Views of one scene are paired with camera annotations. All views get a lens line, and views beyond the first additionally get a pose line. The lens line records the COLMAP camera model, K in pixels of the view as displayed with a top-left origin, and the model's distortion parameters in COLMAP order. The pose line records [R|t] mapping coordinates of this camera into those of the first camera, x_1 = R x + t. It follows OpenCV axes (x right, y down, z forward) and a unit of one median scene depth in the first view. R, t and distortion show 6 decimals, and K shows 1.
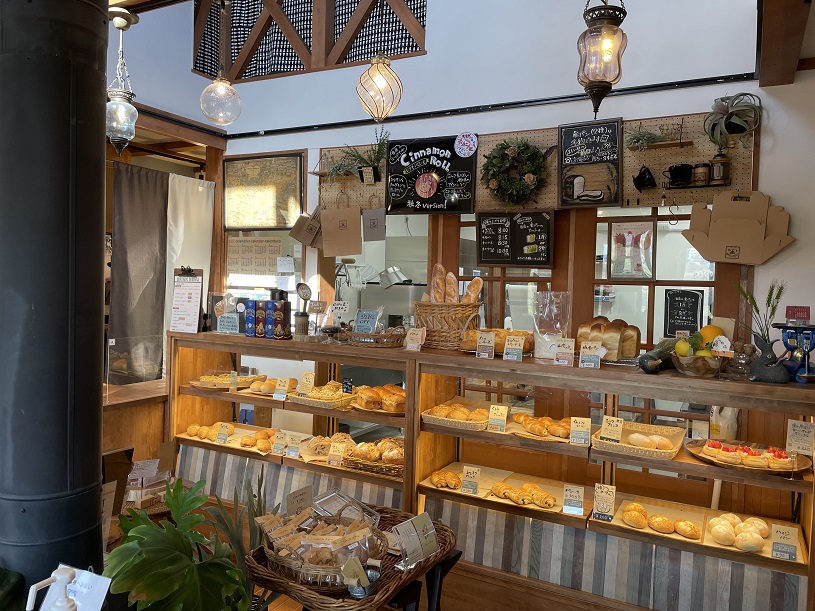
lens RADIAL K [[628.7, 0, 407.5], [0, 628.7, 305.5], [0, 0, 1]] dist [0.029682, -0.001659]
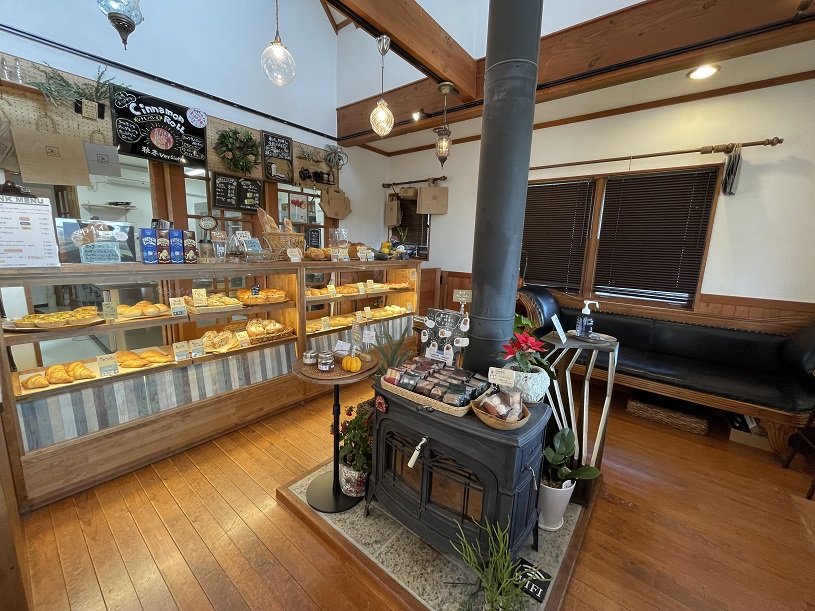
lens RADIAL K [[325.1, 0, 407.5], [0, 325.1, 305.5], [0, 0, 1]] dist [-0.000131, -0.000158]
pose [[0.184760, -0.201734, 0.961856, -0.627072], [0.000069, 0.978709, 0.205255, 0.004804], [-0.982784, -0.037856, 0.180840, 0.412750]]
